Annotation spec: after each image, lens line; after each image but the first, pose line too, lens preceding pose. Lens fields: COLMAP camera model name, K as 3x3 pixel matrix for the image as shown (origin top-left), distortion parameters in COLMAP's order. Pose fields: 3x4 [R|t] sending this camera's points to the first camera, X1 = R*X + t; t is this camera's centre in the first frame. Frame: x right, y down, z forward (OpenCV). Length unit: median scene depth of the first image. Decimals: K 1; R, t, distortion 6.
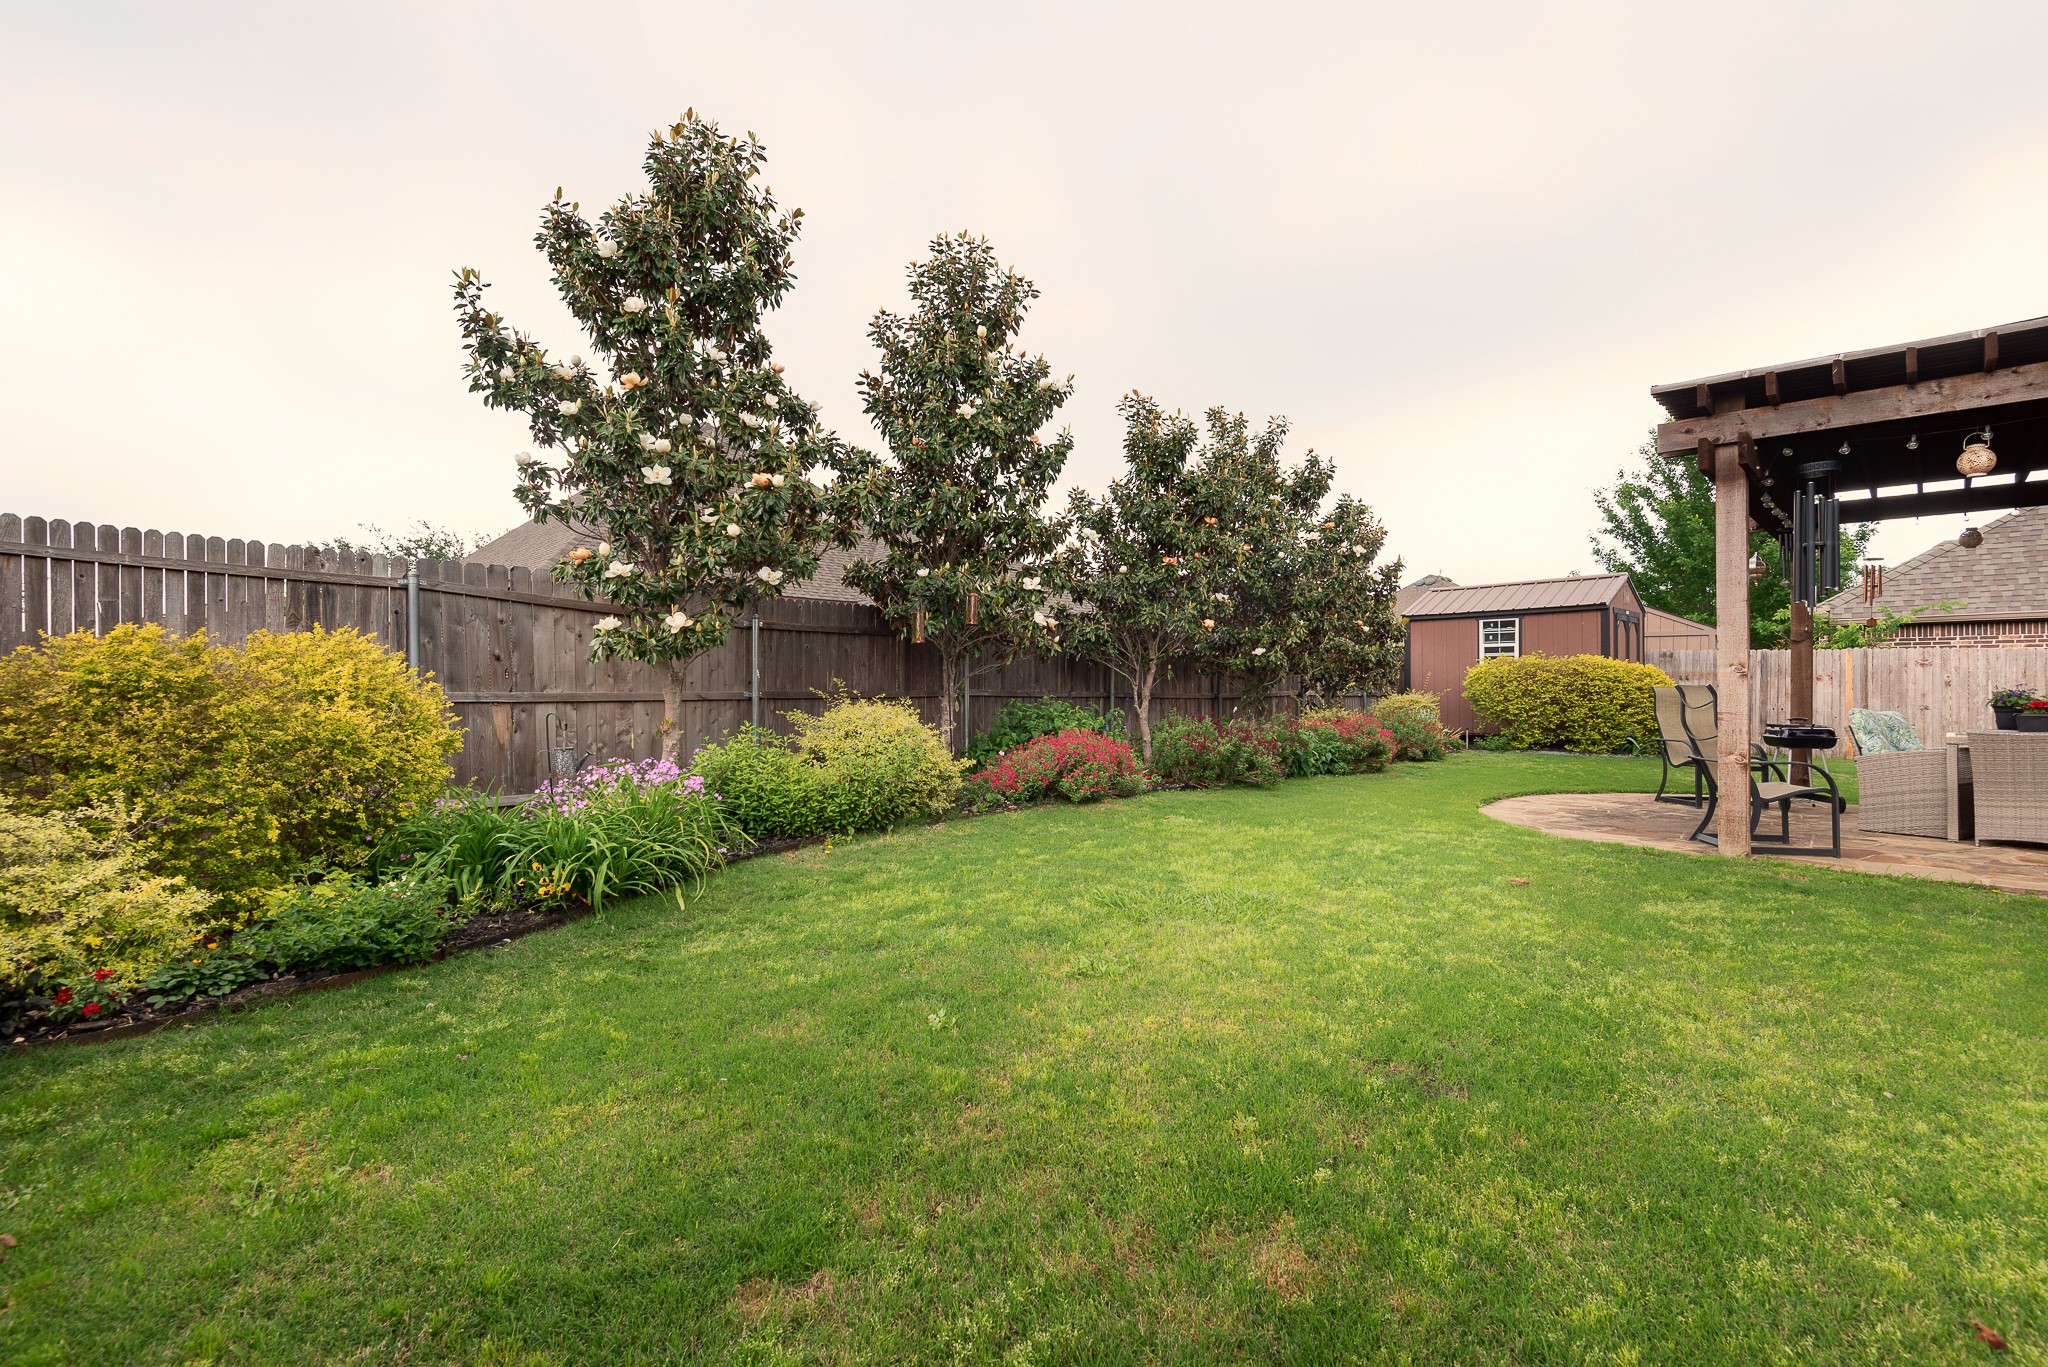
lens RADIAL K [[925.7, 0, 1018.8], [0, 925.7, 688.5], [0, 0, 1]] dist [0.030372, -0.015757]
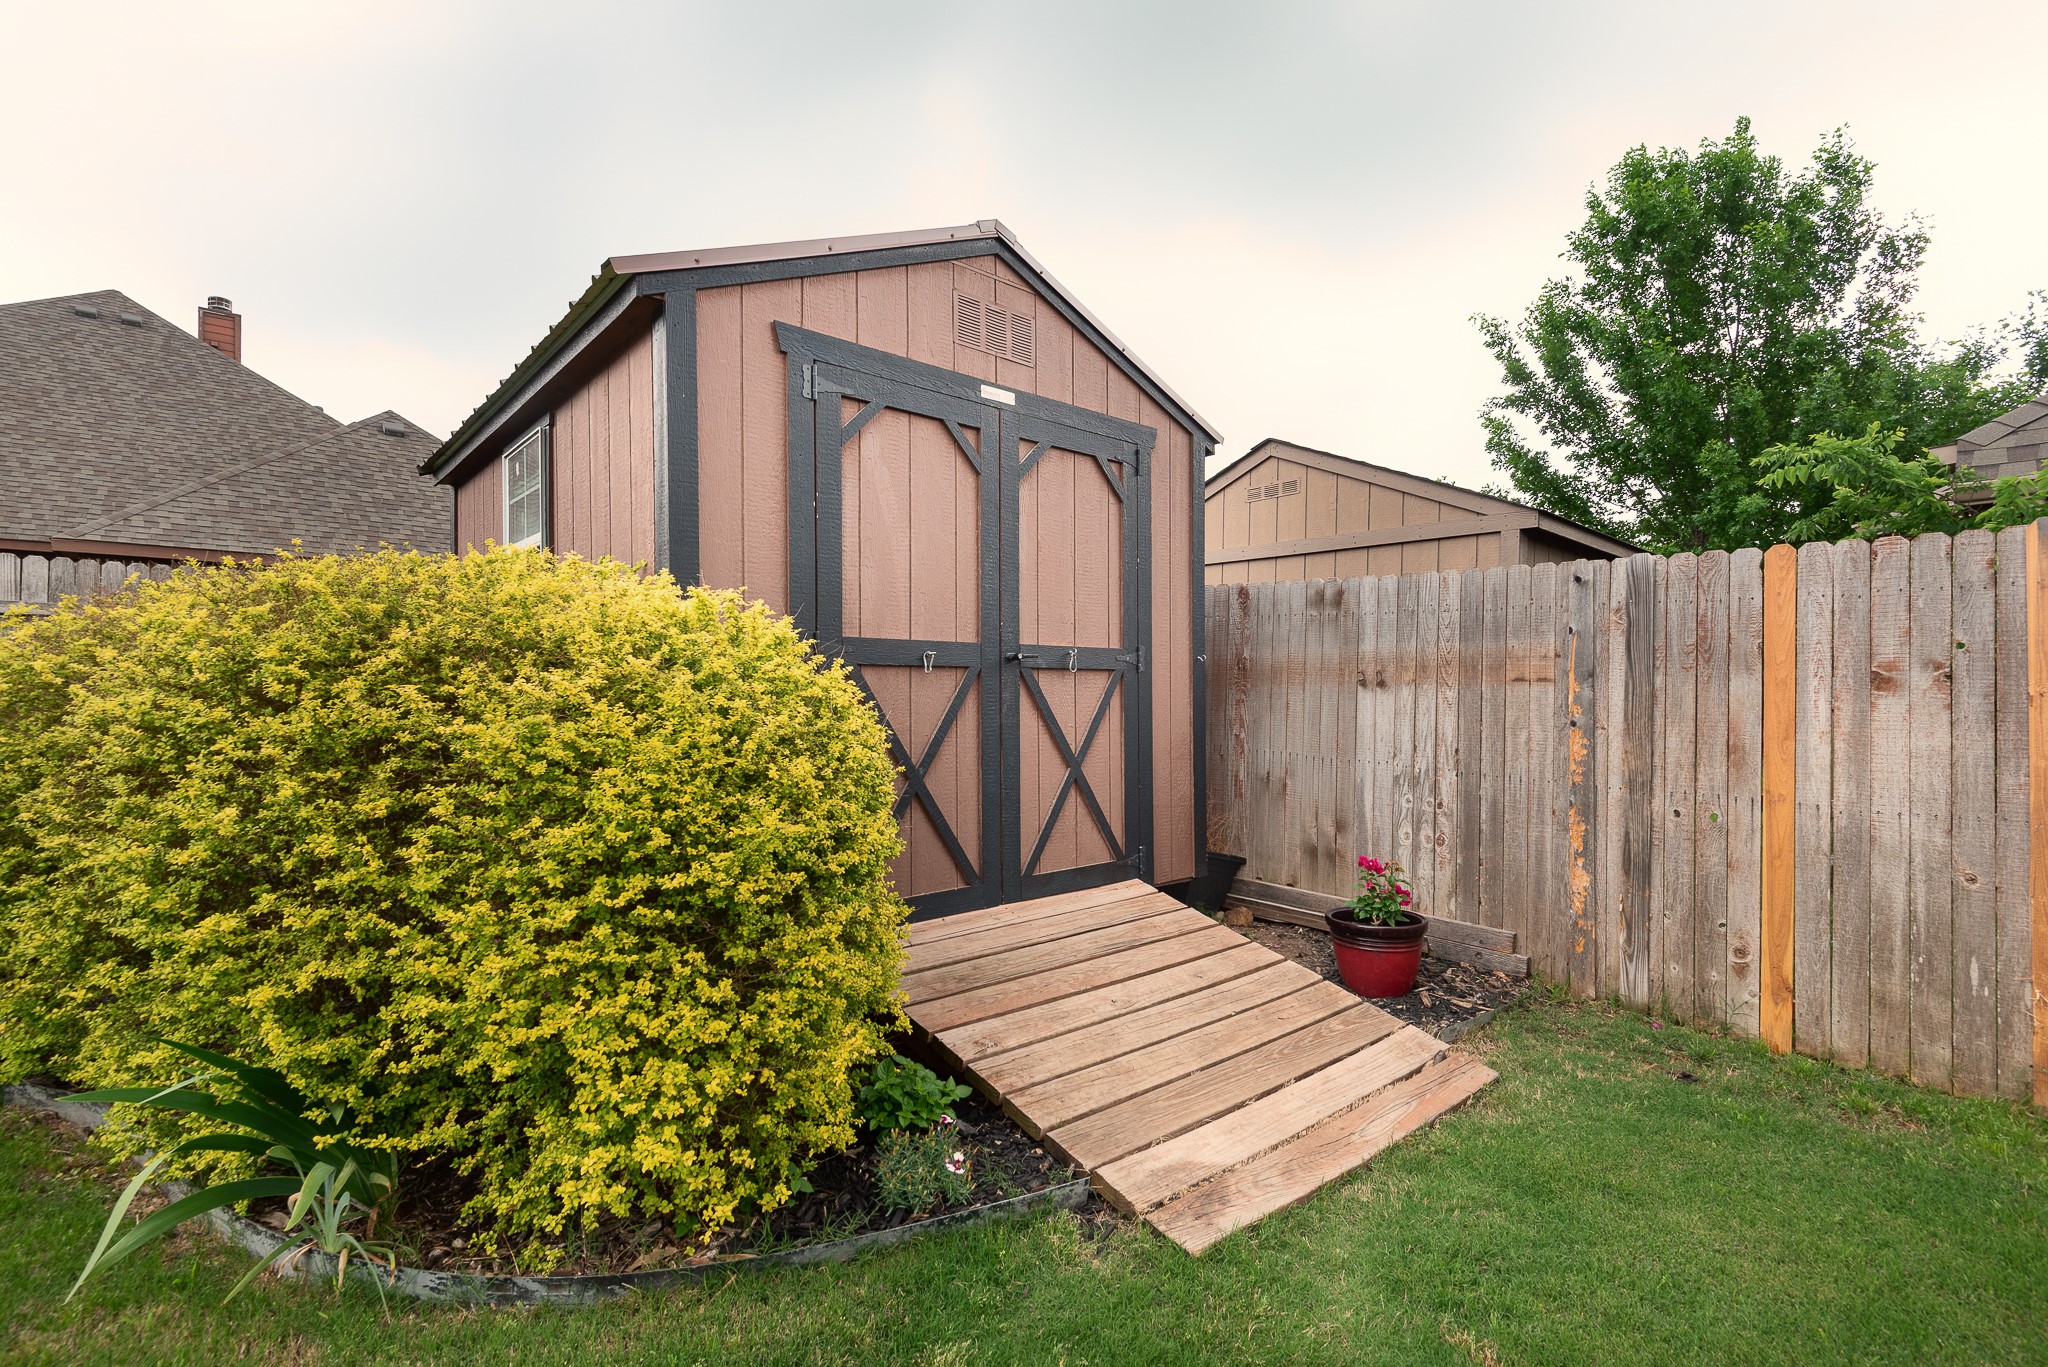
lens RADIAL K [[925.7, 0, 1013.0], [0, 925.7, 716.4], [0, 0, 1]] dist [0.030372, -0.015757]
pose [[0.997230, -0.003399, -0.074301, 0.662075], [0.005206, 0.999695, 0.024150, -0.008054], [0.074196, -0.024470, 0.996943, 0.762981]]
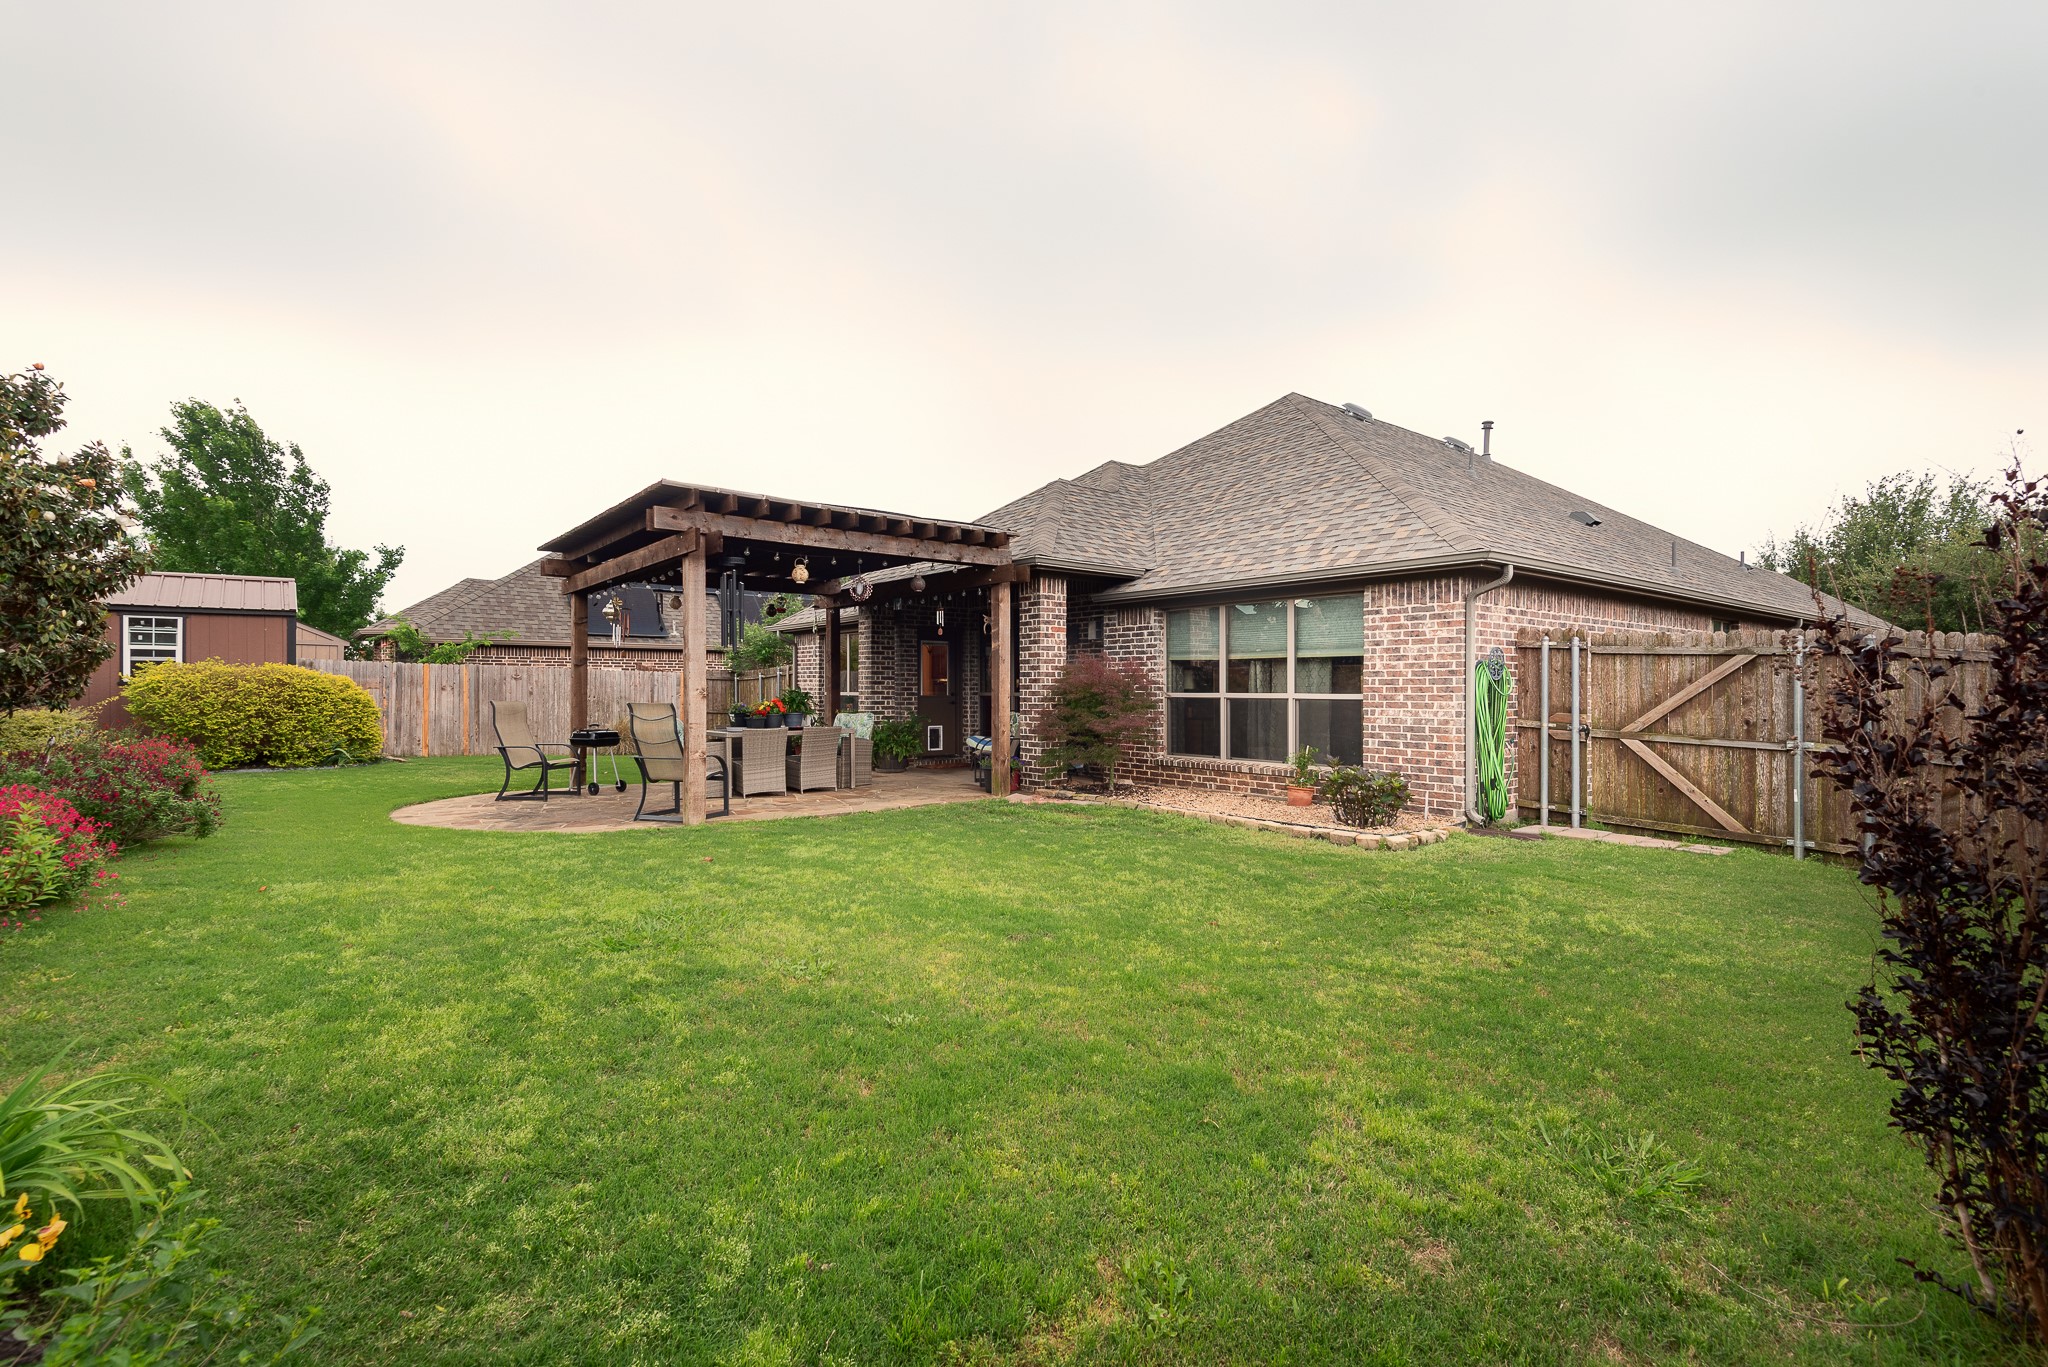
lens RADIAL K [[925.7, 0, 1026.6], [0, 925.7, 686.2], [0, 0, 1]] dist [0.030372, -0.015757]
pose [[0.082393, 0.001788, 0.996598, -0.256879], [0.000337, 0.999998, -0.001822, -0.010778], [-0.996600, 0.000486, 0.082392, 0.163411]]
